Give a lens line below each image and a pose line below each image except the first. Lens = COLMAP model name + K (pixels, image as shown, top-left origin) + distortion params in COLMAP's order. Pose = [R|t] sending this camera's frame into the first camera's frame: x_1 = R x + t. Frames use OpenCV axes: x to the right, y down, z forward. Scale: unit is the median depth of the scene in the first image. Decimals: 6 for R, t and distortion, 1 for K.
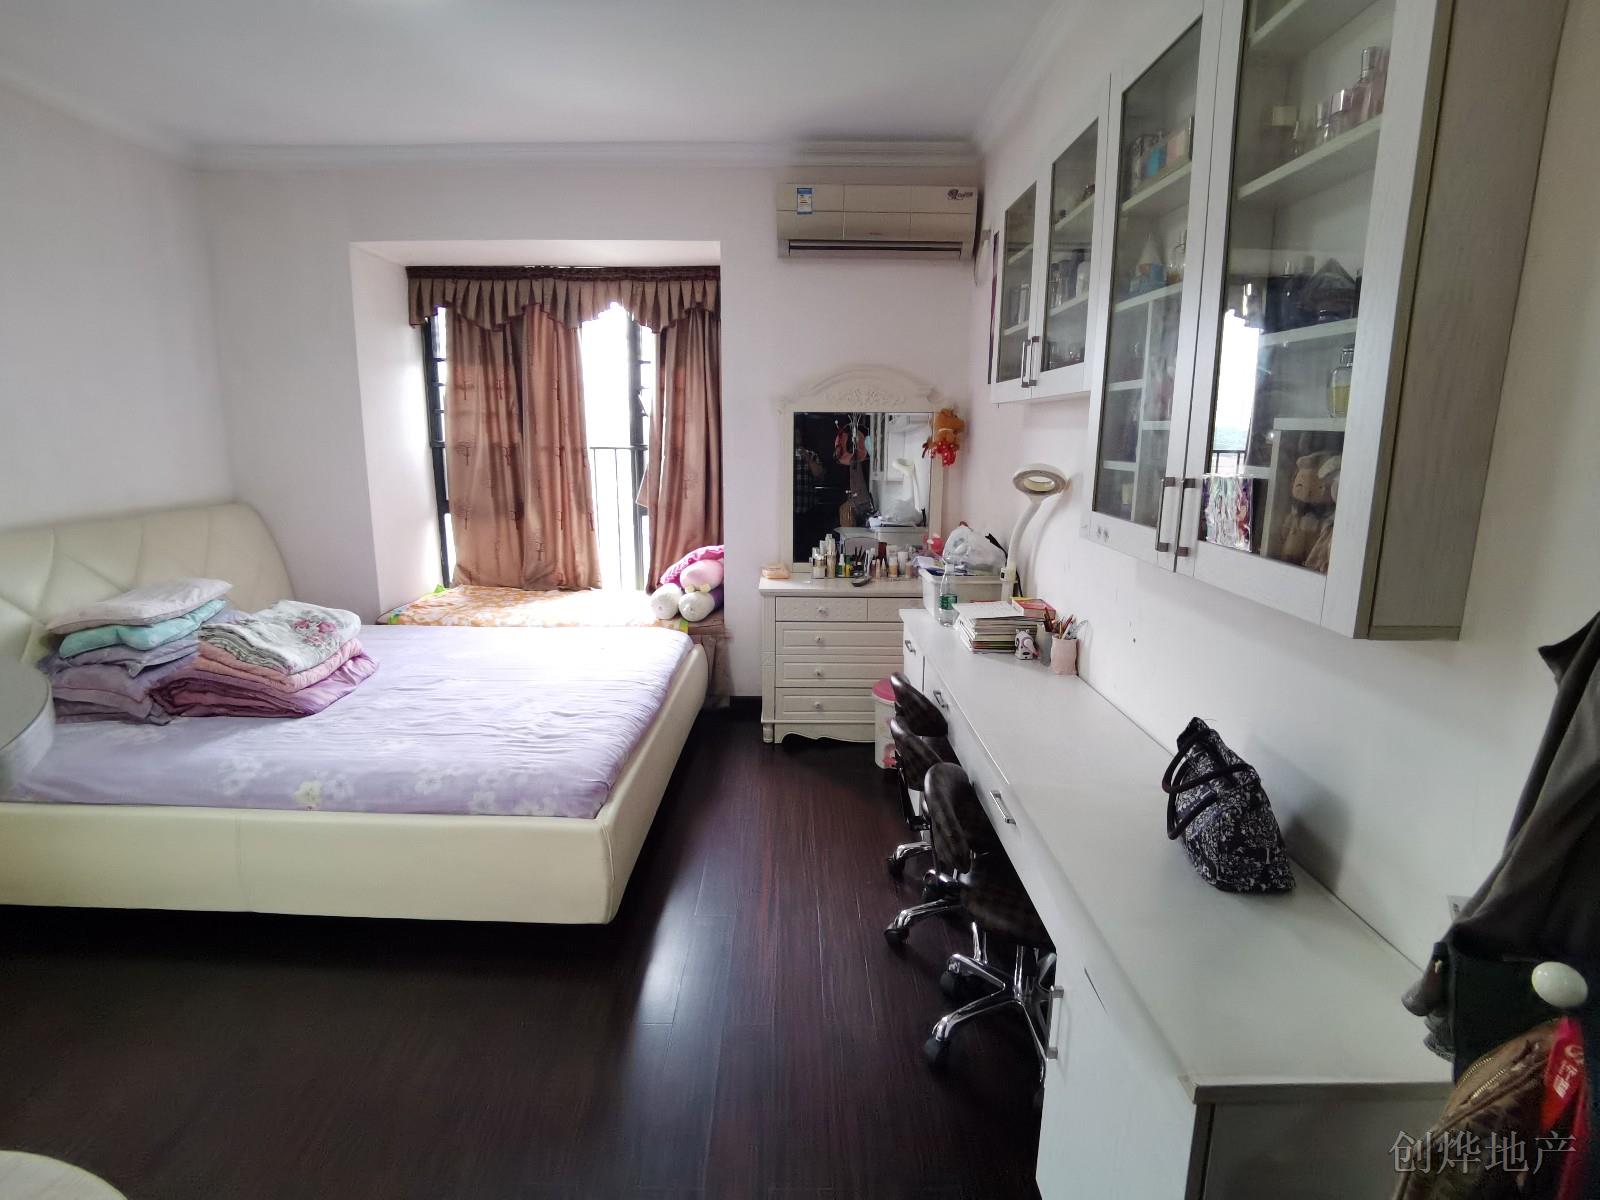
lens RADIAL K [[812.4, 0, 798.3], [0, 812.4, 595.5], [0, 0, 1]] dist [-0.028381, 0.000461]
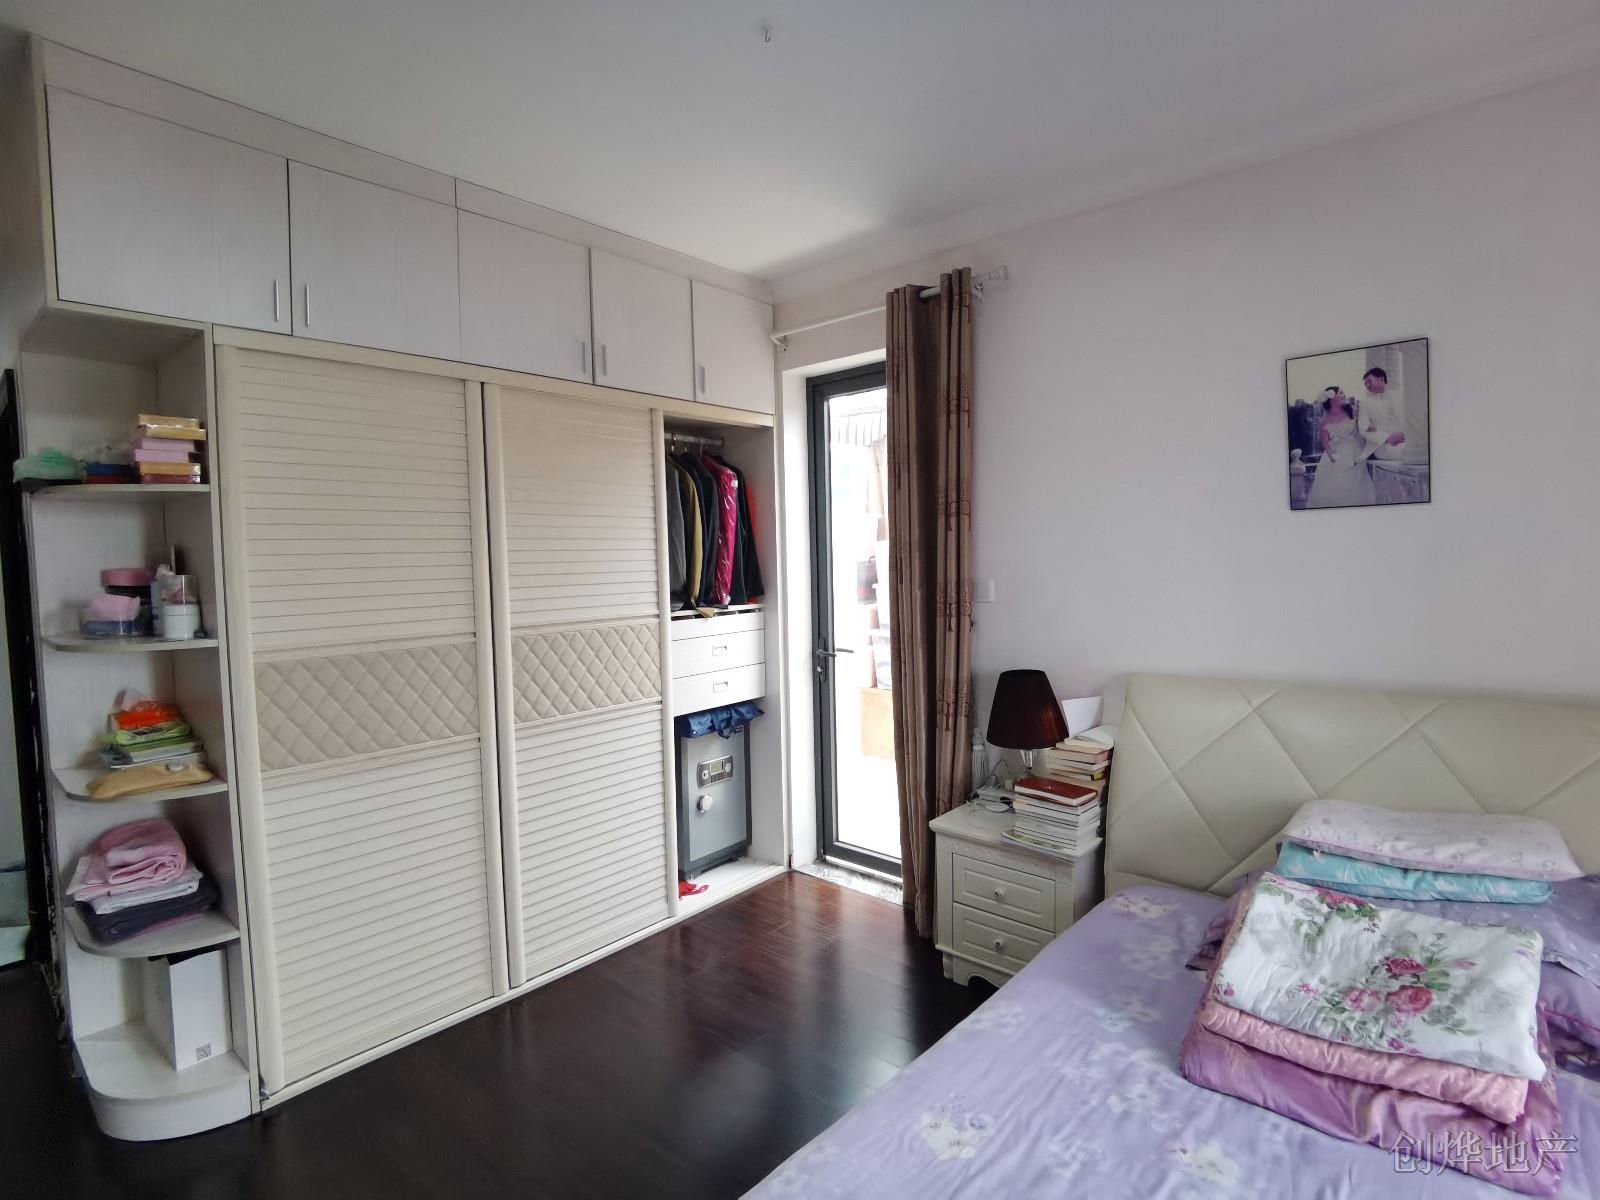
lens RADIAL K [[812.4, 0, 798.6], [0, 812.4, 597.4], [0, 0, 1]] dist [-0.028381, 0.000461]
pose [[-0.675403, 0.045060, -0.736071, -0.041953], [-0.137240, 0.973015, 0.185493, -0.226531], [0.724566, 0.226300, -0.650993, 1.053052]]
